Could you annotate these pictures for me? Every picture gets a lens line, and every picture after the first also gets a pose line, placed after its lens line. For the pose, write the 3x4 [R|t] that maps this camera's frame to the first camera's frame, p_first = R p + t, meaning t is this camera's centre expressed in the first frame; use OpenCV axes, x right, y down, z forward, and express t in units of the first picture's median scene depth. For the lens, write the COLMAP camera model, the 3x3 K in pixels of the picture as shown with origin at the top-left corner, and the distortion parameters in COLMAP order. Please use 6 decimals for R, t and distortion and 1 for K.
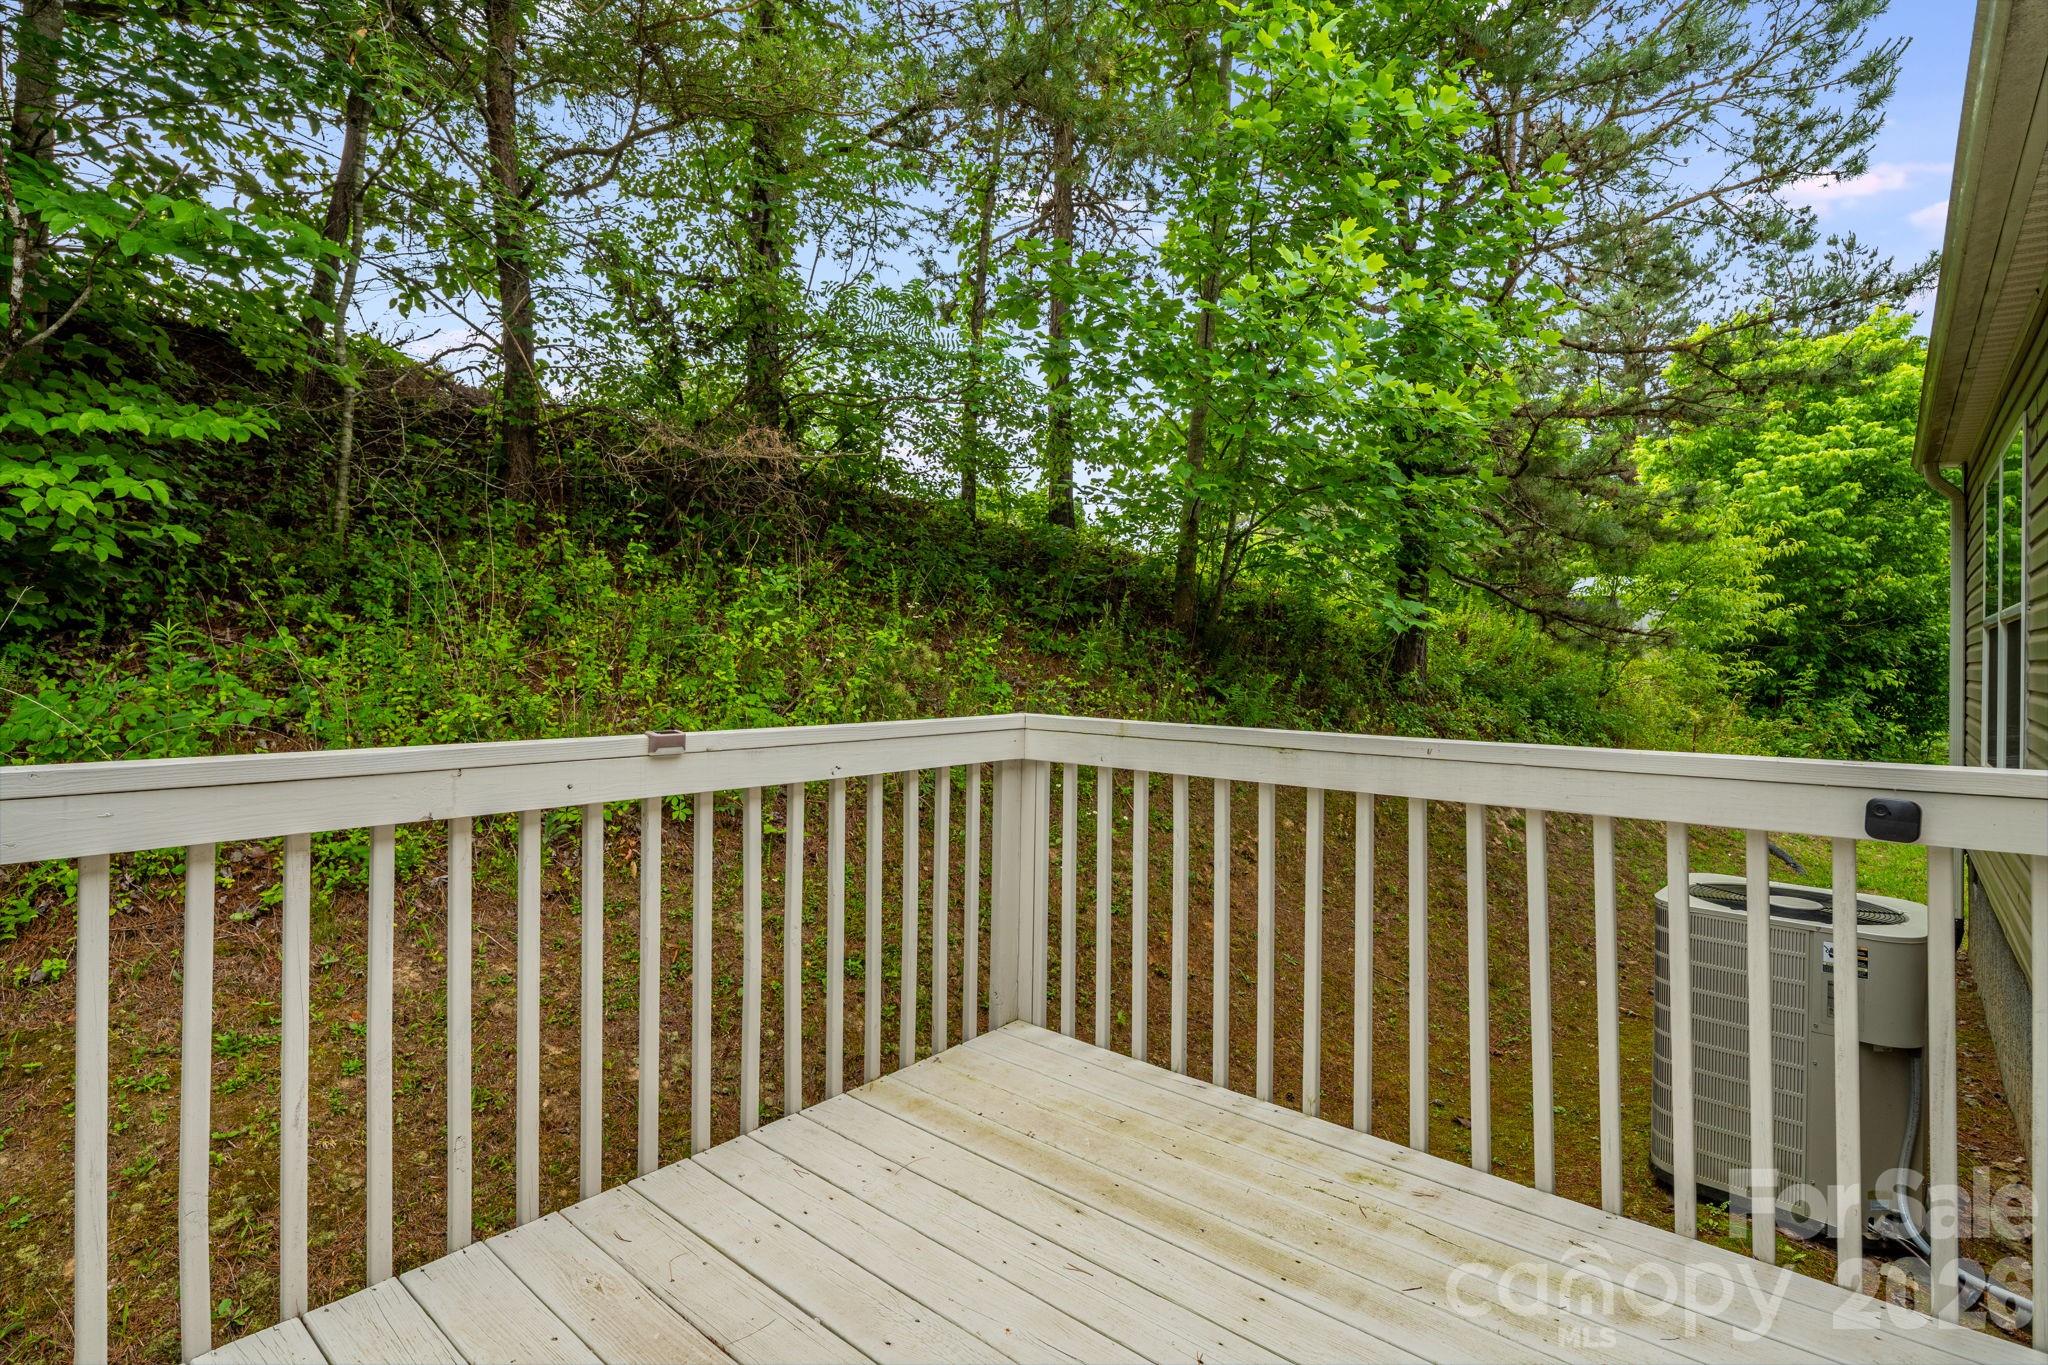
lens RADIAL K [[990.3, 0, 1024.0], [0, 990.3, 682.5], [0, 0, 1]] dist [-0.000294, -0.000003]
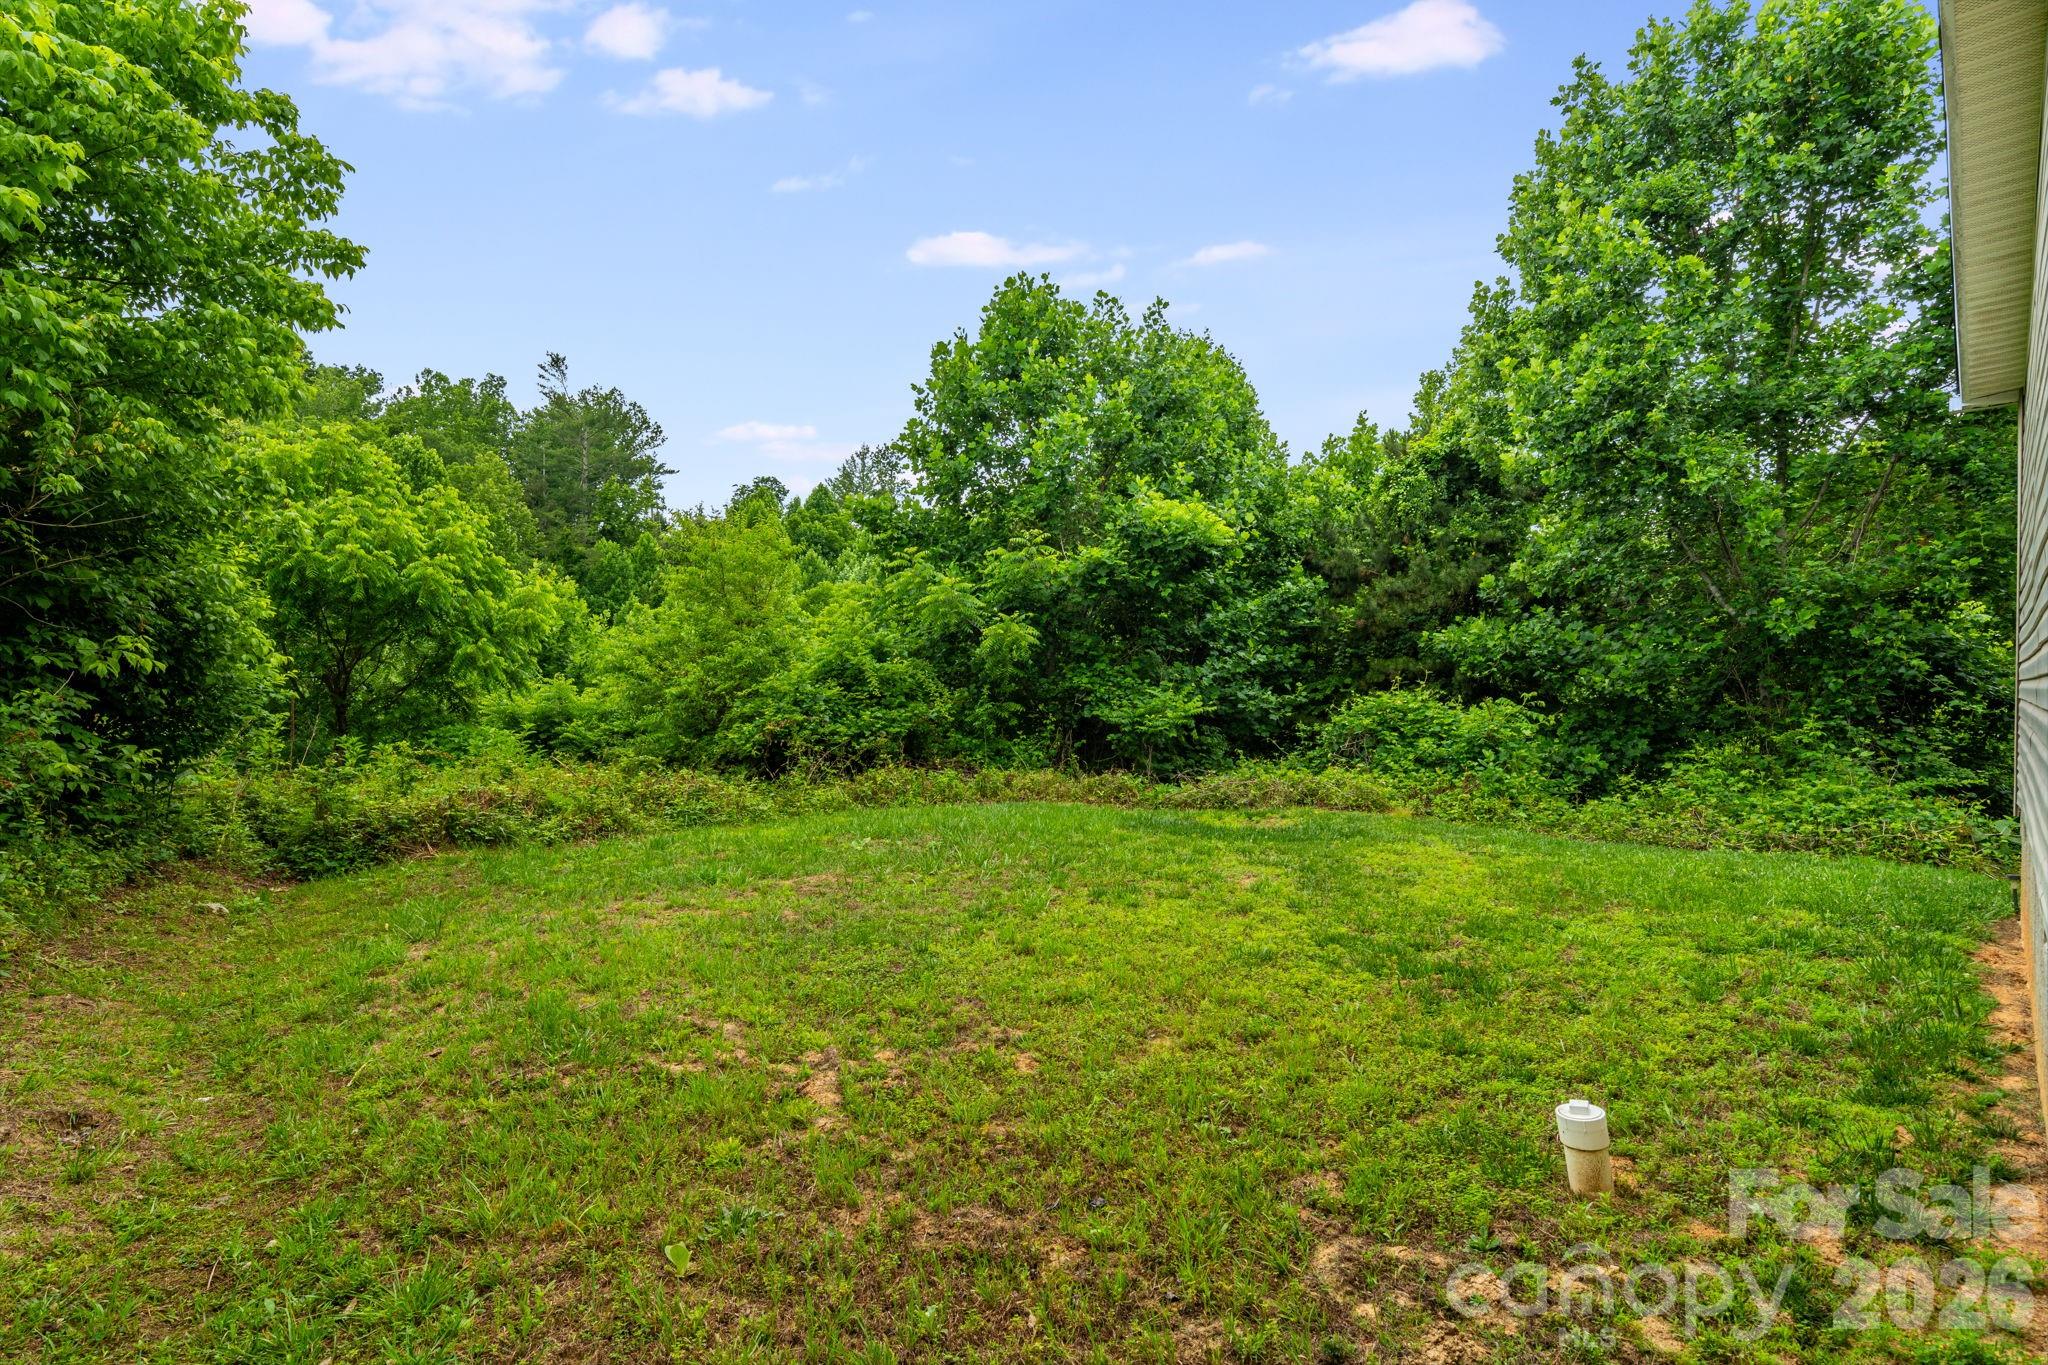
lens RADIAL K [[990.3, 0, 1024.0], [0, 990.3, 682.5], [0, 0, 1]] dist [-0.000294, -0.000003]
pose [[0.075117, -0.004884, 0.997163, 0.411198], [0.006928, 0.999966, 0.004376, 0.009820], [-0.997151, 0.006579, 0.075149, 0.513046]]
